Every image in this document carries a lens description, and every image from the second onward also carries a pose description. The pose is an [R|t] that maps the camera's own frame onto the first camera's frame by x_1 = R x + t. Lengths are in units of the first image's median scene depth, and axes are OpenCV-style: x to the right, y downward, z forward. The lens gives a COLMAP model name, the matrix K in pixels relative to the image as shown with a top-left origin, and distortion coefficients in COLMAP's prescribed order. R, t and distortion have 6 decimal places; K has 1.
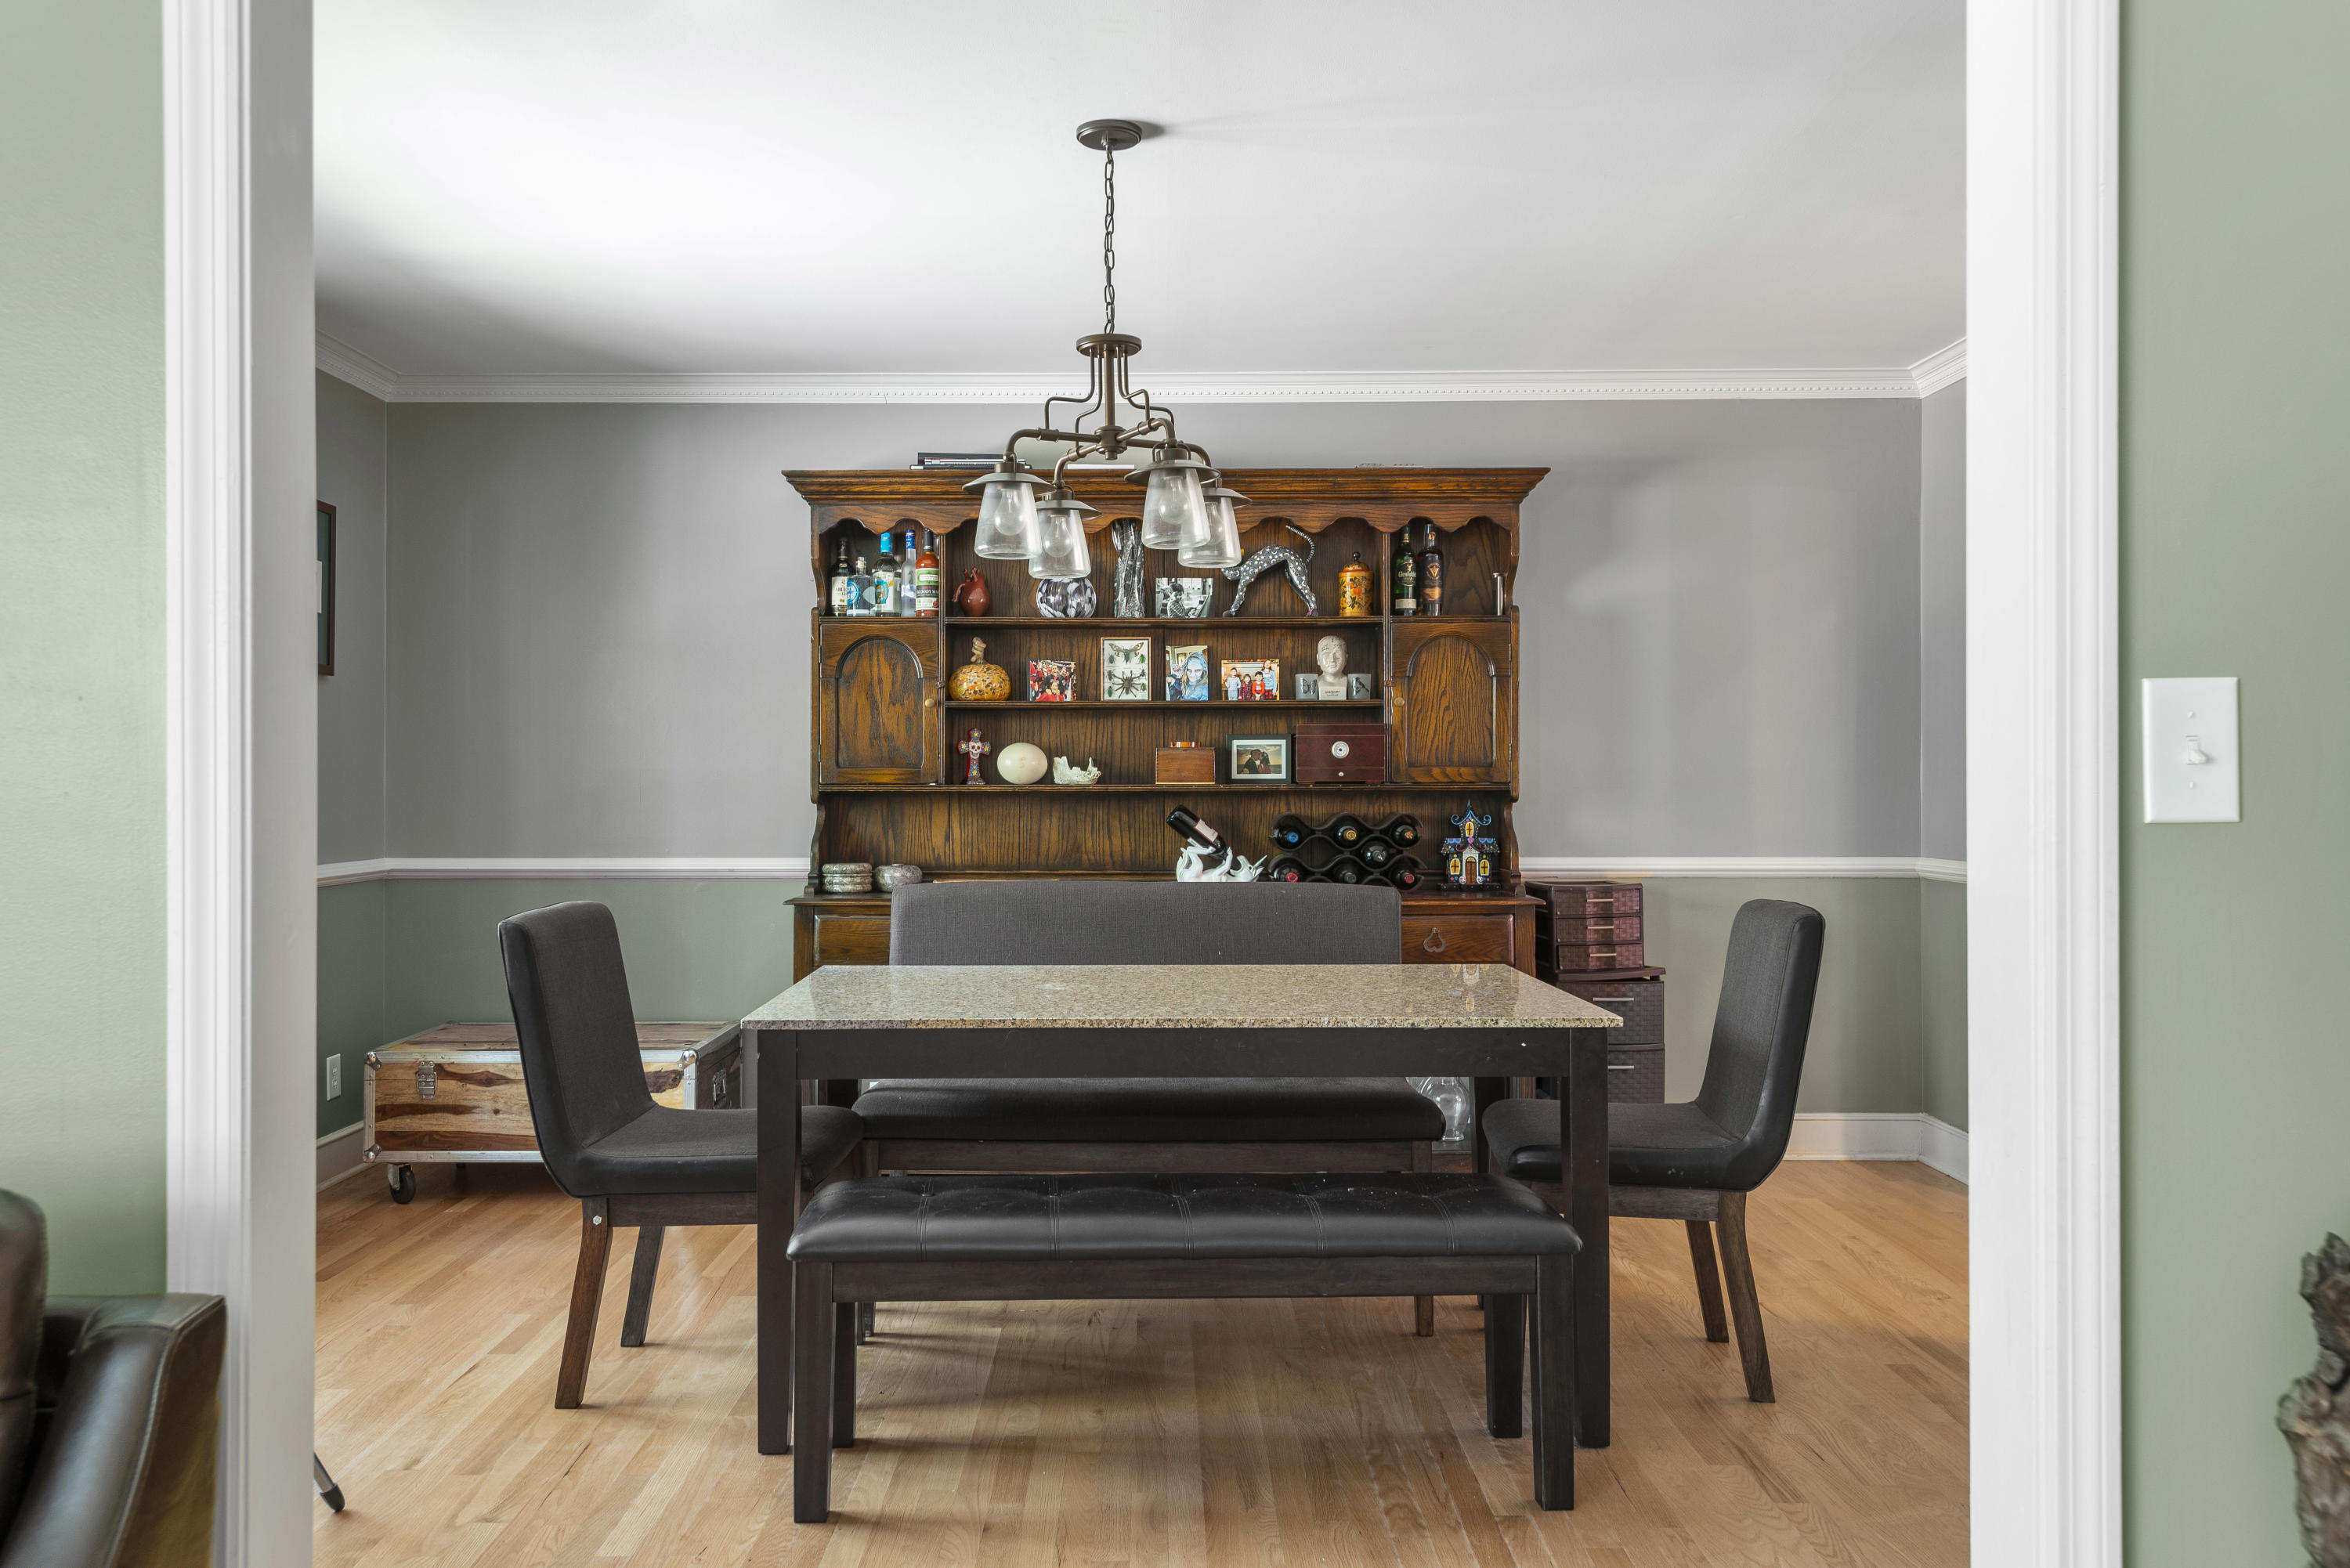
lens RADIAL K [[1891.7, 0, 1172.3], [0, 1891.7, 780.7], [0, 0, 1]] dist [0.001282, 0.003354]
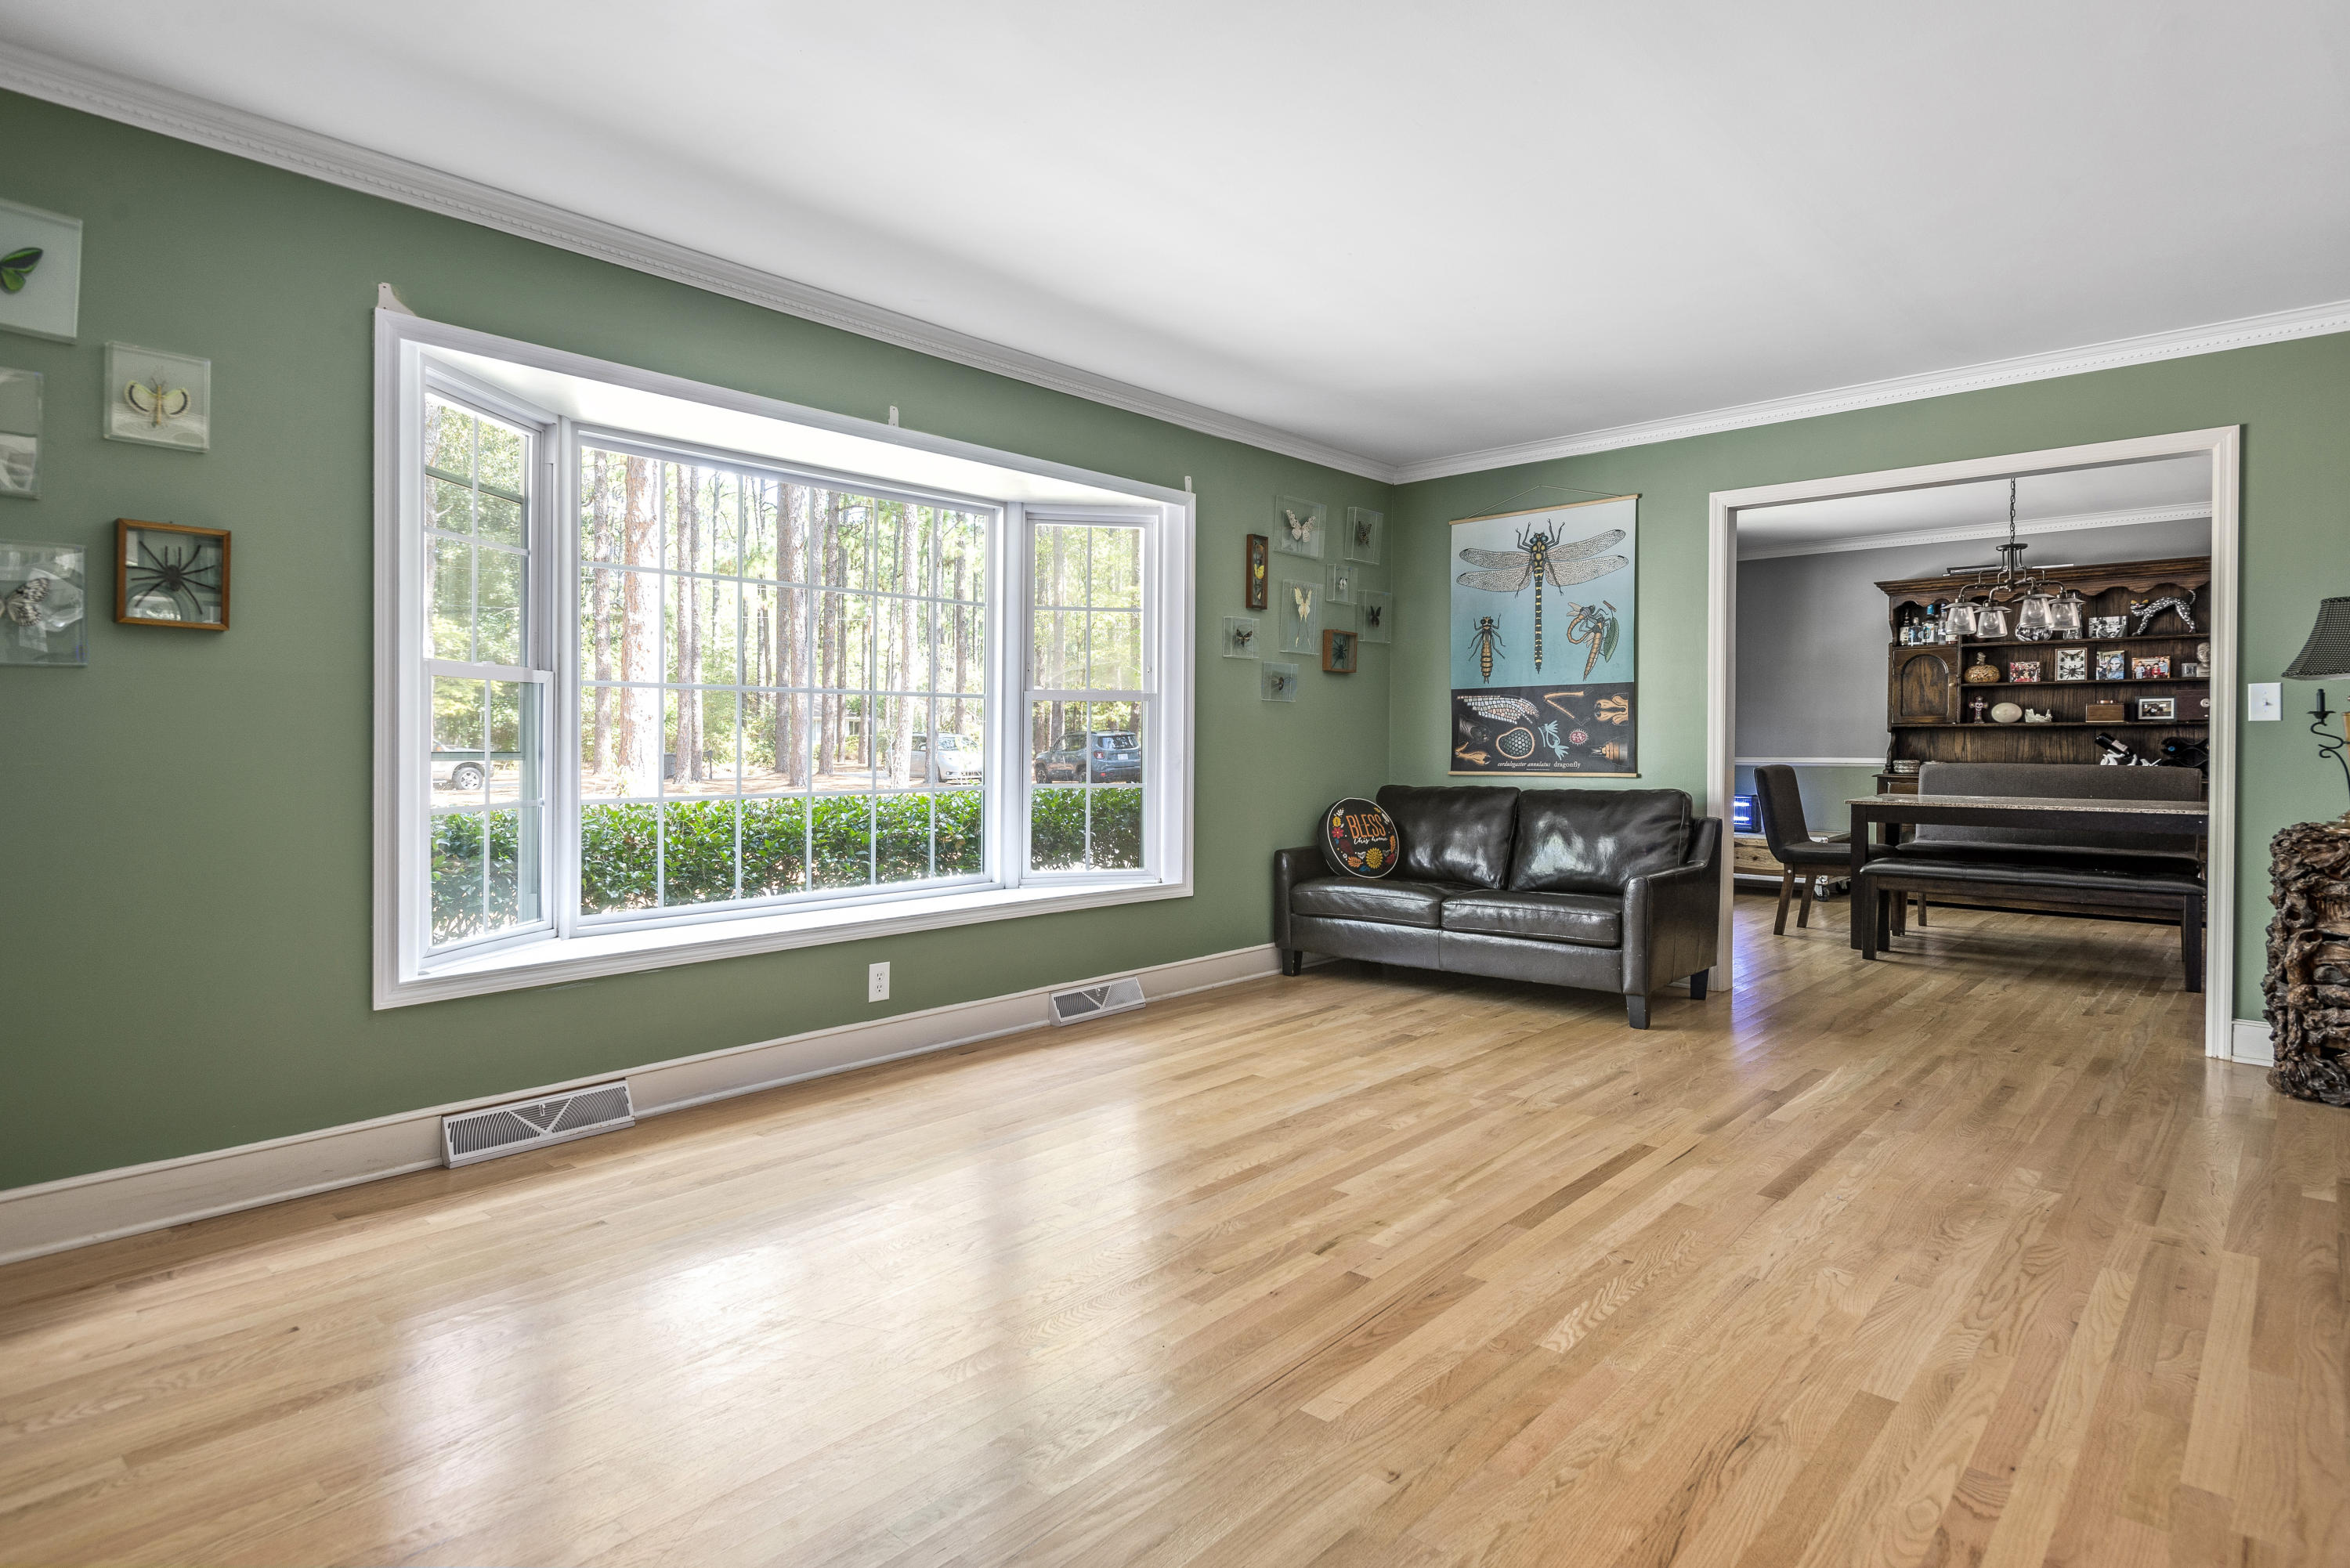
lens RADIAL K [[1243.8, 0, 1160.1], [0, 1243.8, 769.8], [0, 0, 1]] dist [0.022032, -0.000300]
pose [[0.740163, 0.016767, -0.672218, 0.159793], [0.003695, 0.999573, 0.029001, 0.009856], [0.672417, -0.023949, 0.739785, -0.632821]]
